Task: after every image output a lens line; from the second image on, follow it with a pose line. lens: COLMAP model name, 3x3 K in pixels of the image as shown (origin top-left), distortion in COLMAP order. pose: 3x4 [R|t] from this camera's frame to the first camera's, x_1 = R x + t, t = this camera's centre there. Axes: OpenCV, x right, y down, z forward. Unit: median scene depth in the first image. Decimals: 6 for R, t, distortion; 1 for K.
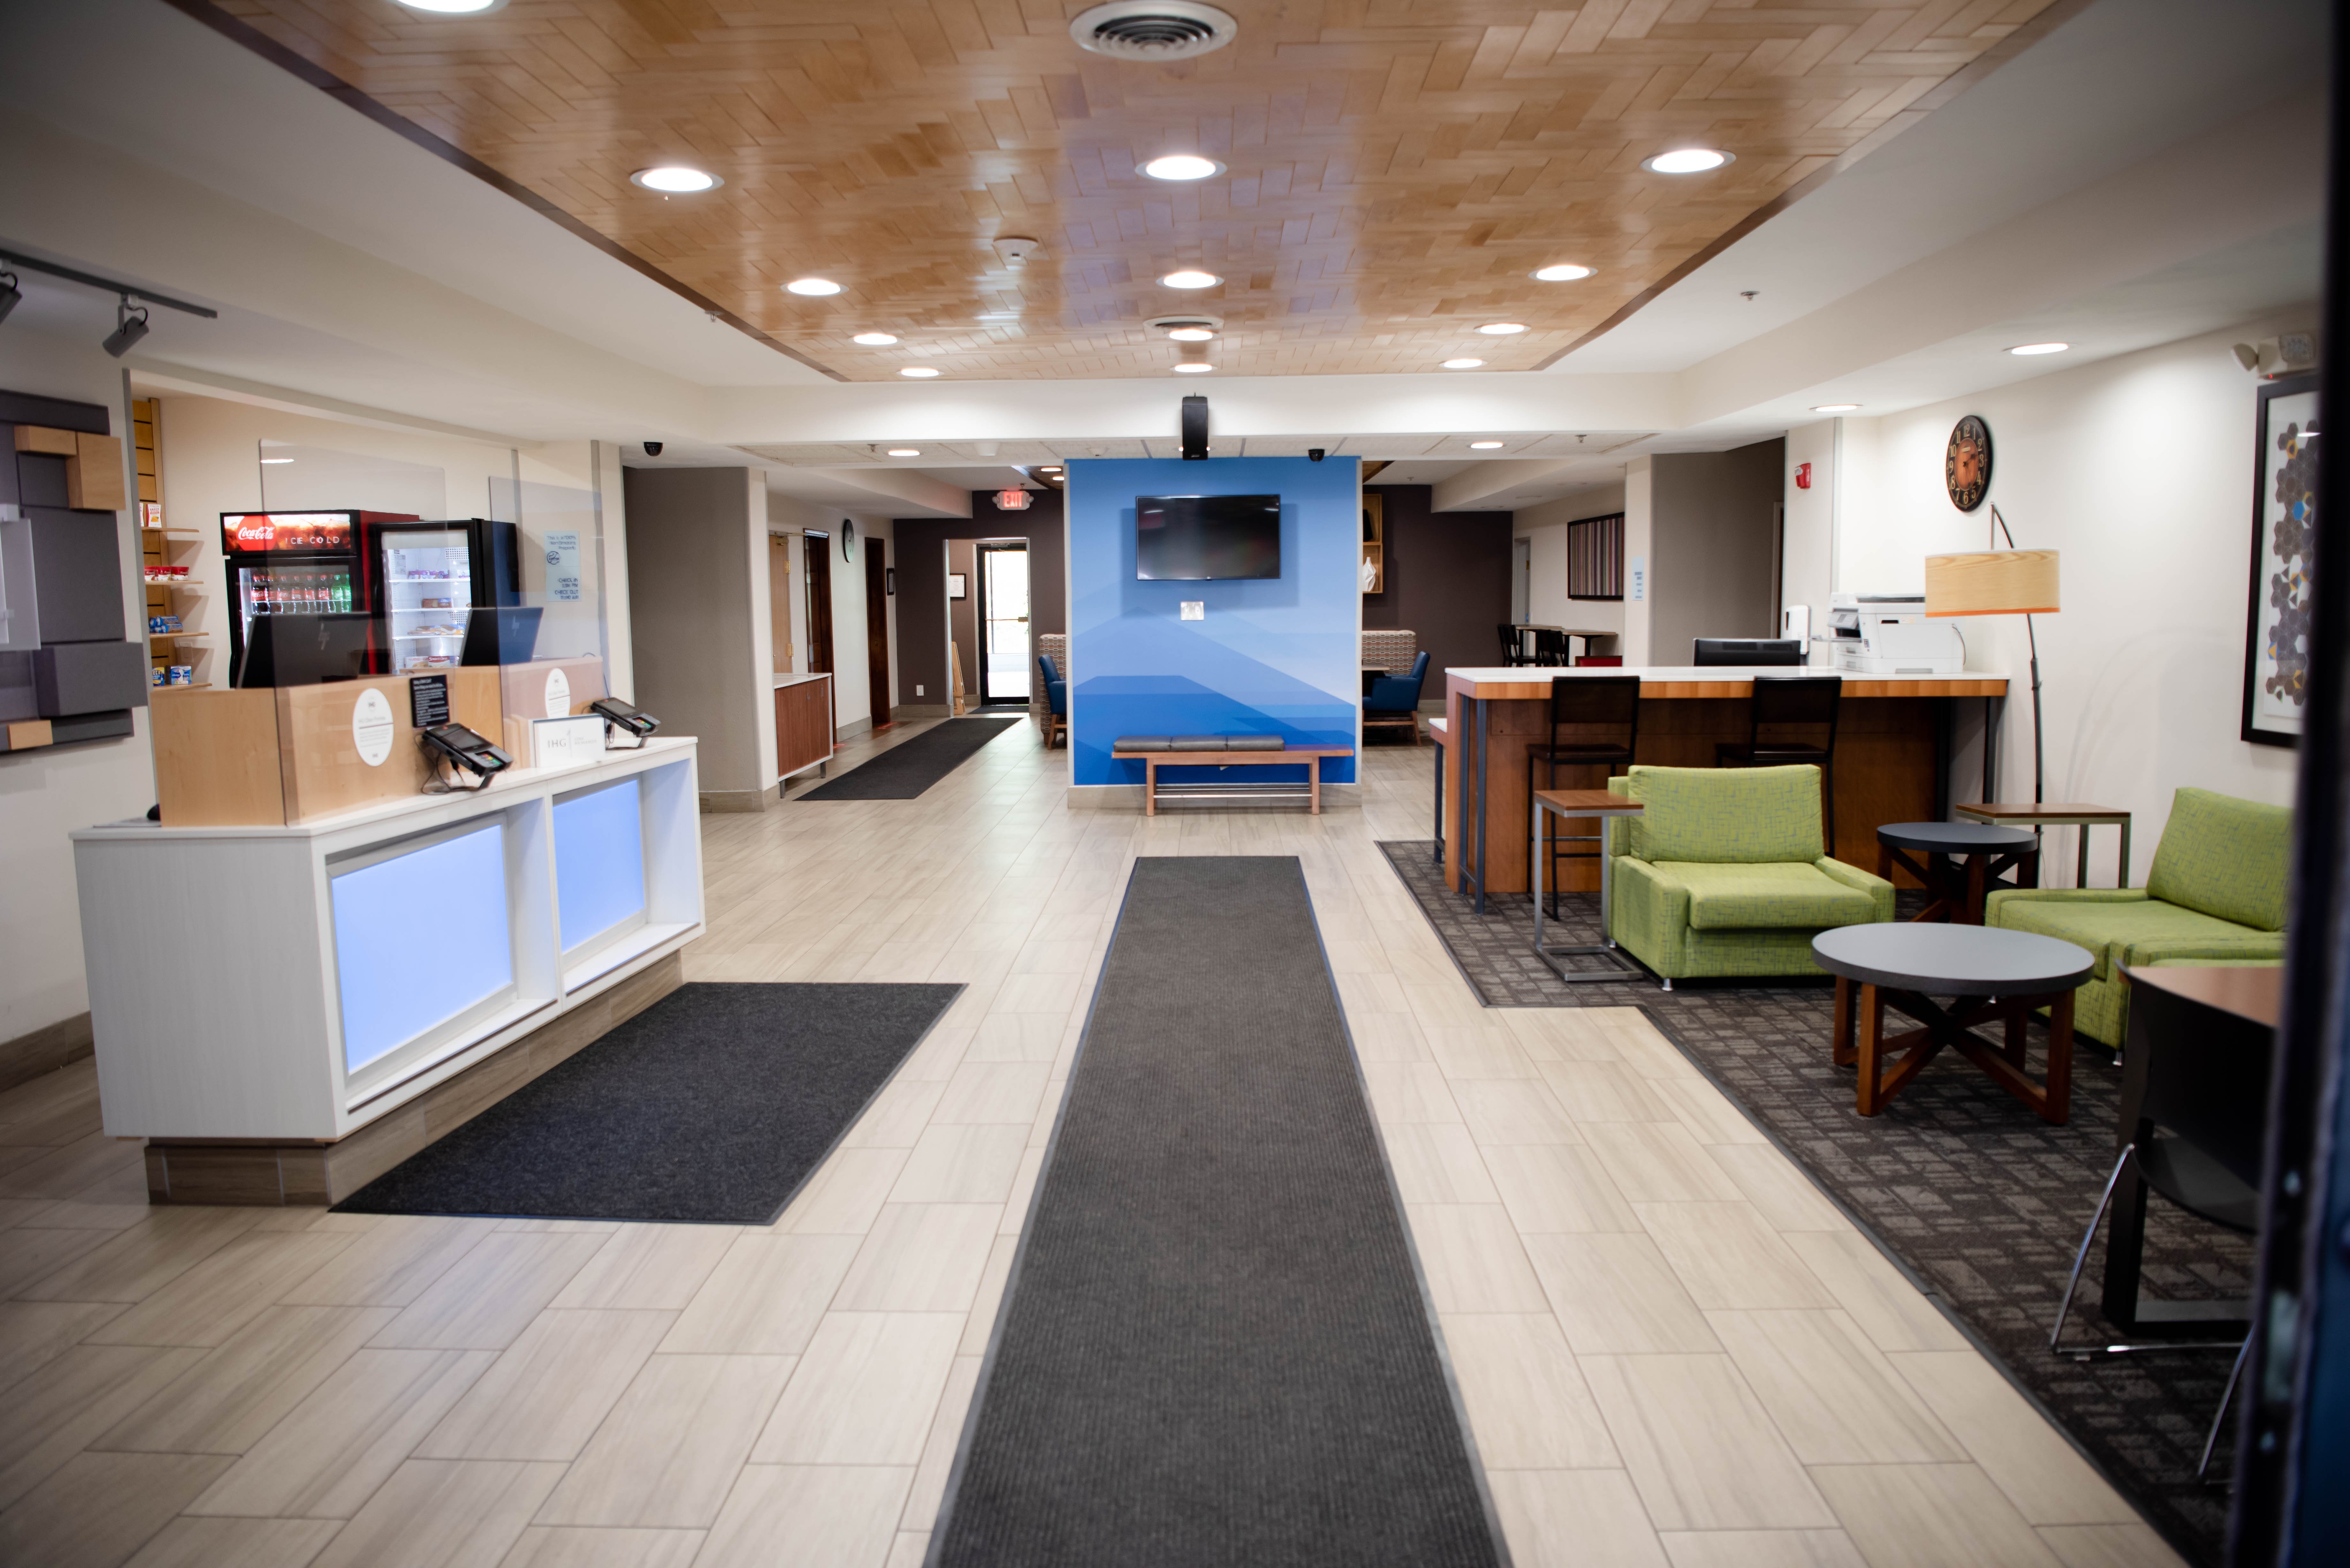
lens RADIAL K [[1619.3, 0, 1175.0], [0, 1619.3, 784.0], [0, 0, 1]] dist [-0.075386, 0.020093]
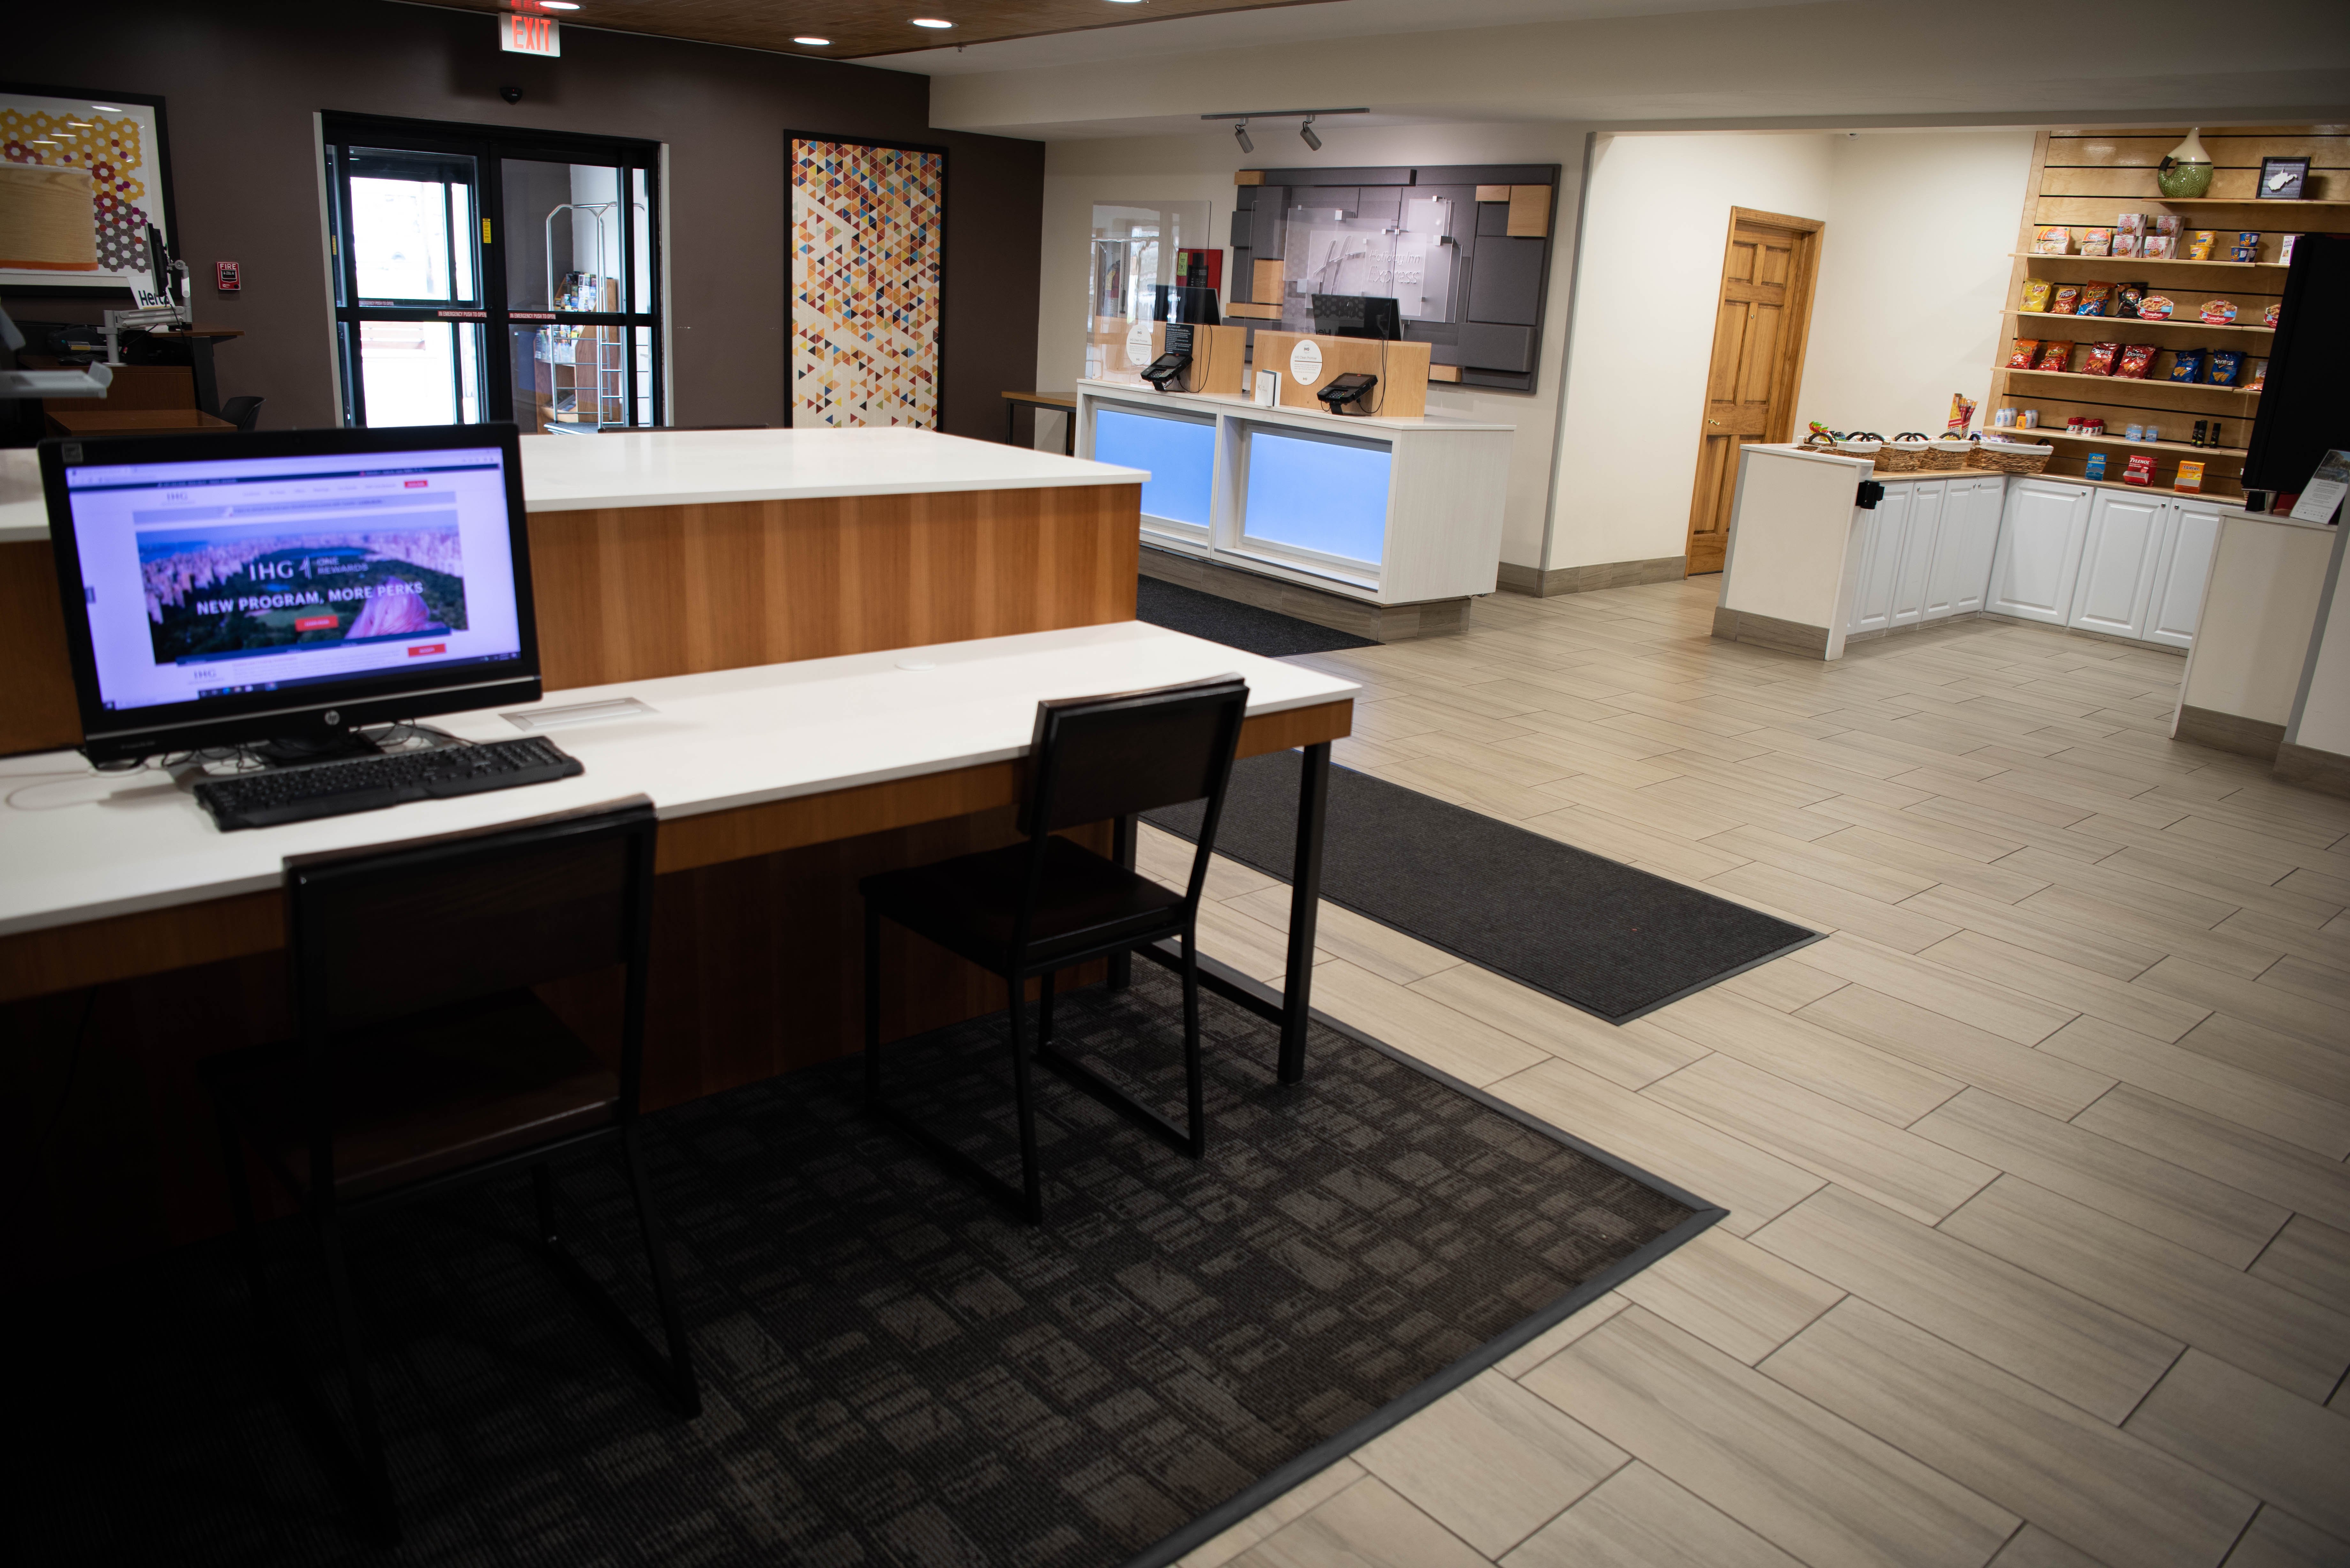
lens RADIAL K [[1616.1, 0, 1175.0], [0, 1616.1, 784.0], [0, 0, 1]] dist [-0.077899, 0.022439]
pose [[-0.738387, 0.167760, -0.653178, 0.613824], [-0.127867, 0.916167, 0.379852, -0.215862], [0.662144, 0.363997, -0.655035, 1.834834]]
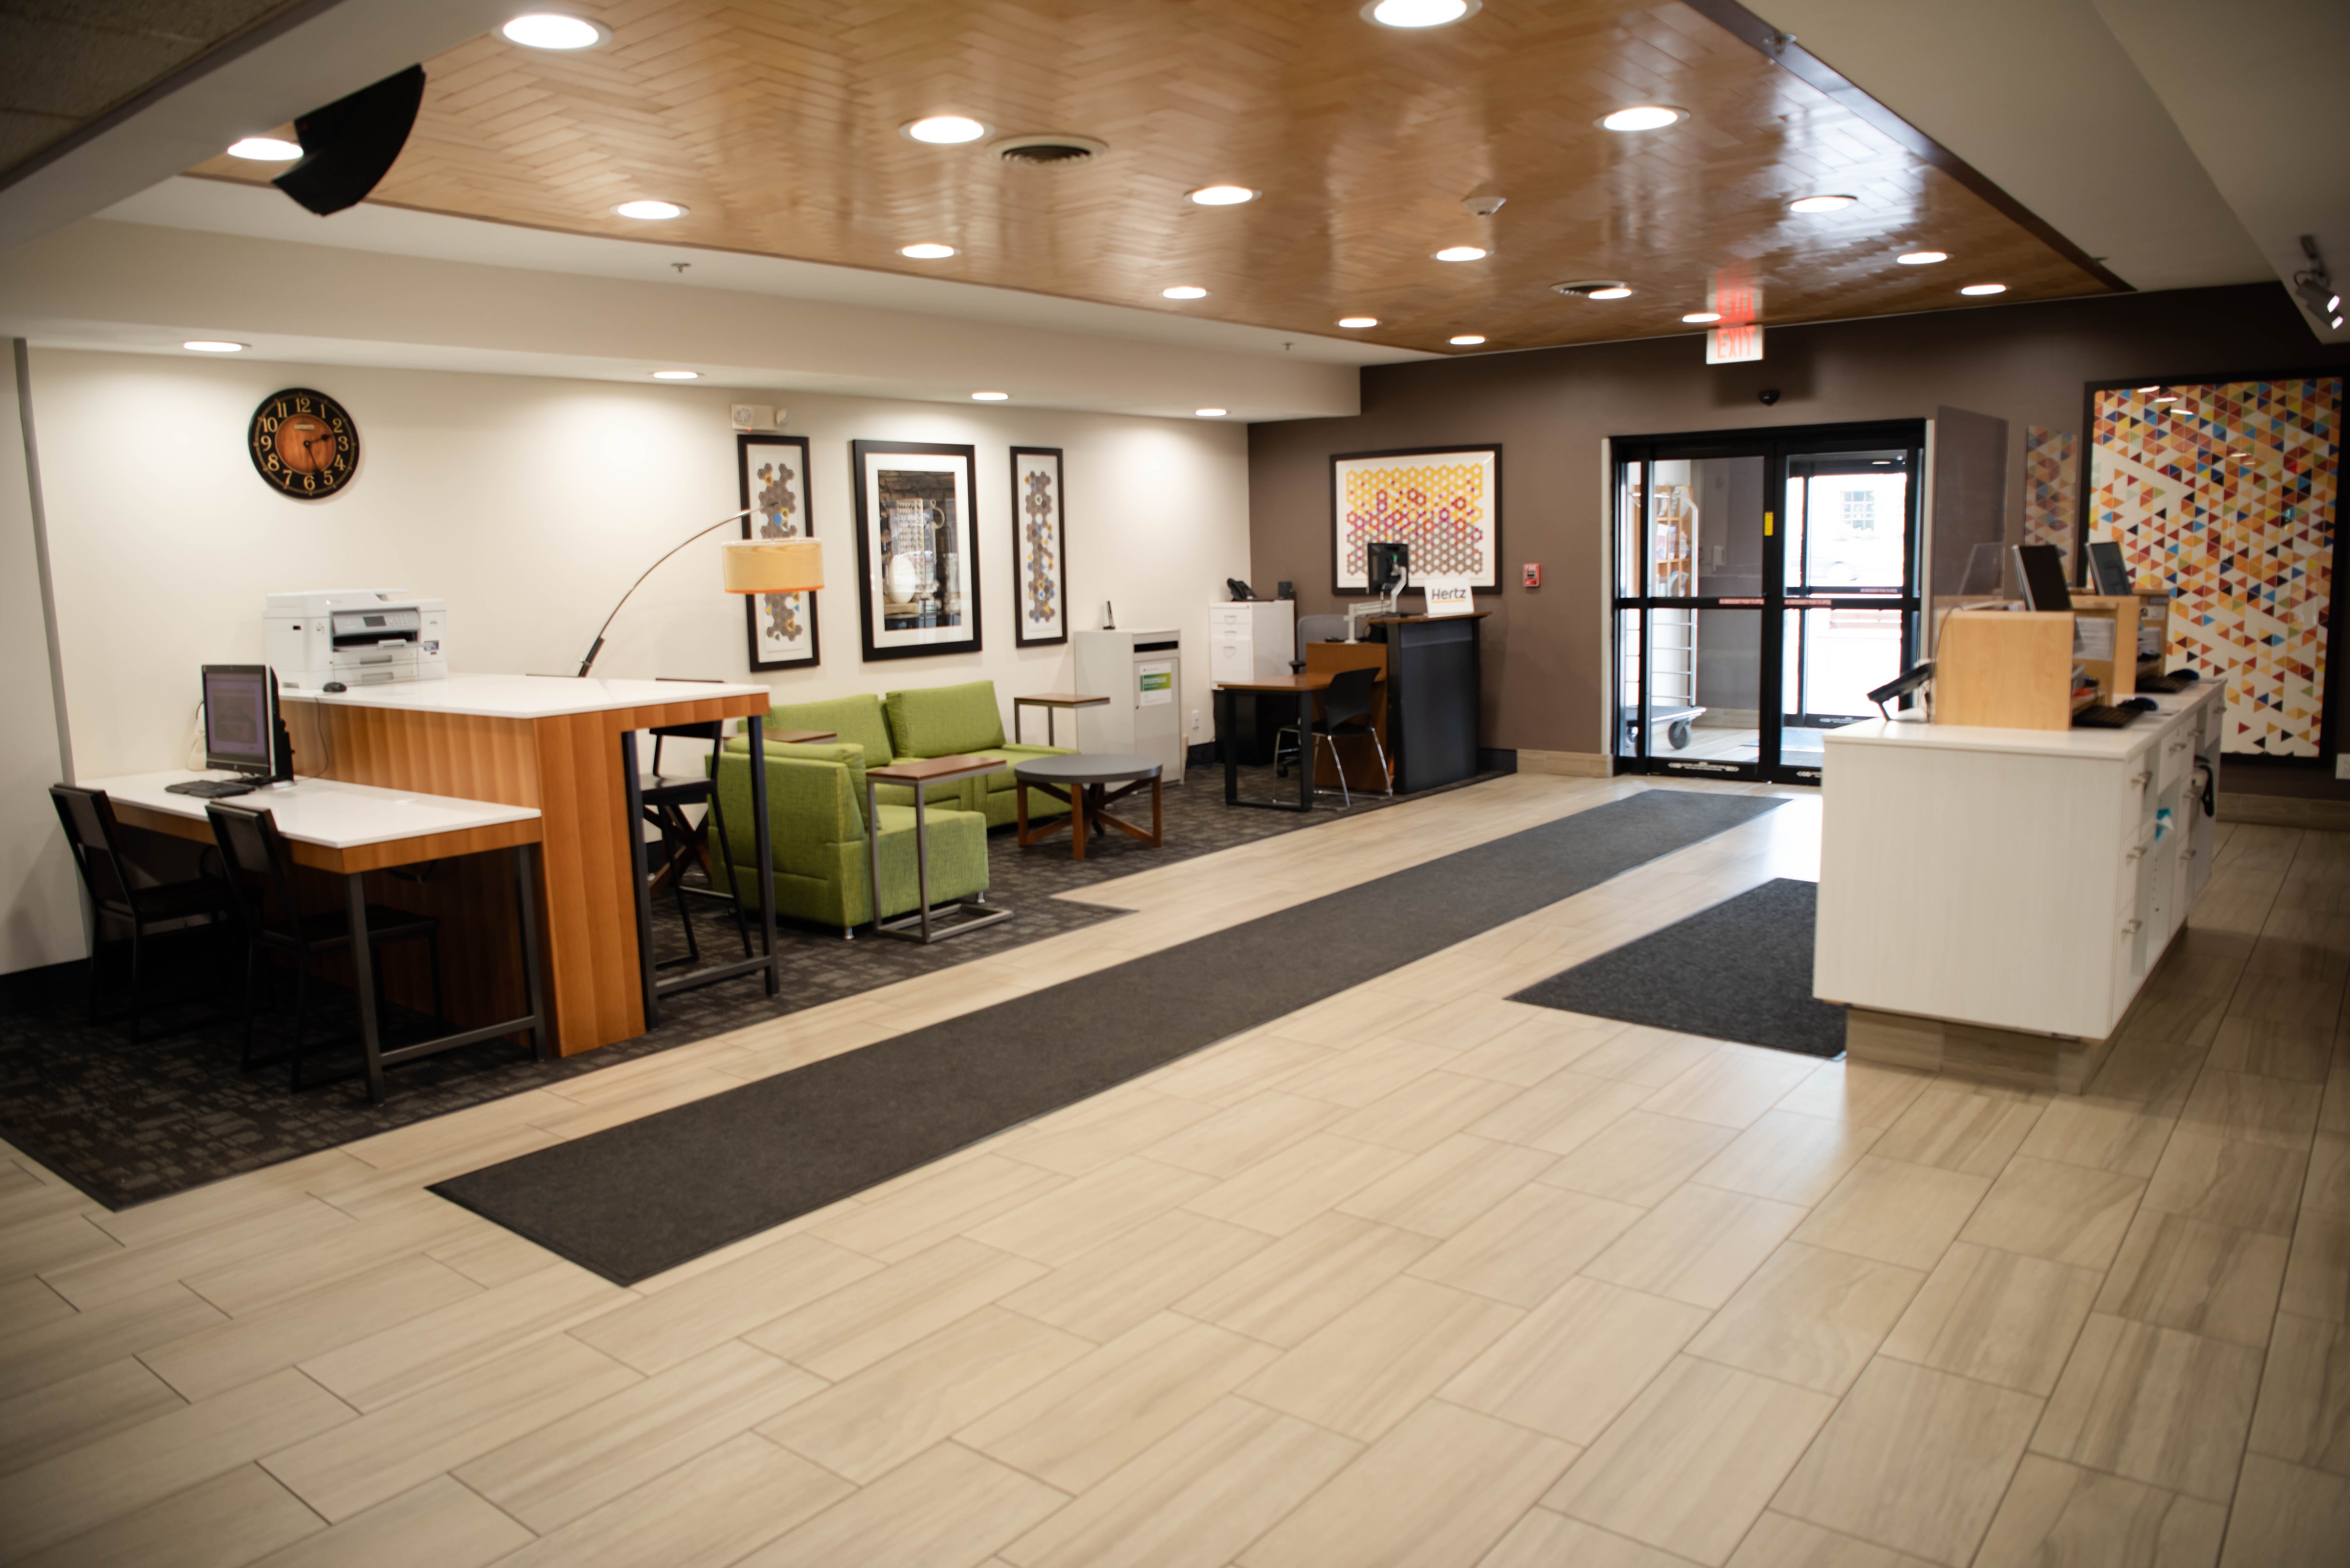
lens RADIAL K [[1619.3, 0, 1175.0], [0, 1619.3, 784.0], [0, 0, 1]] dist [-0.075386, 0.020093]
pose [[-0.794794, -0.053669, 0.604501, -0.544324], [0.107438, 0.967905, 0.227192, -0.219556], [-0.597293, 0.245517, -0.763519, 1.873737]]
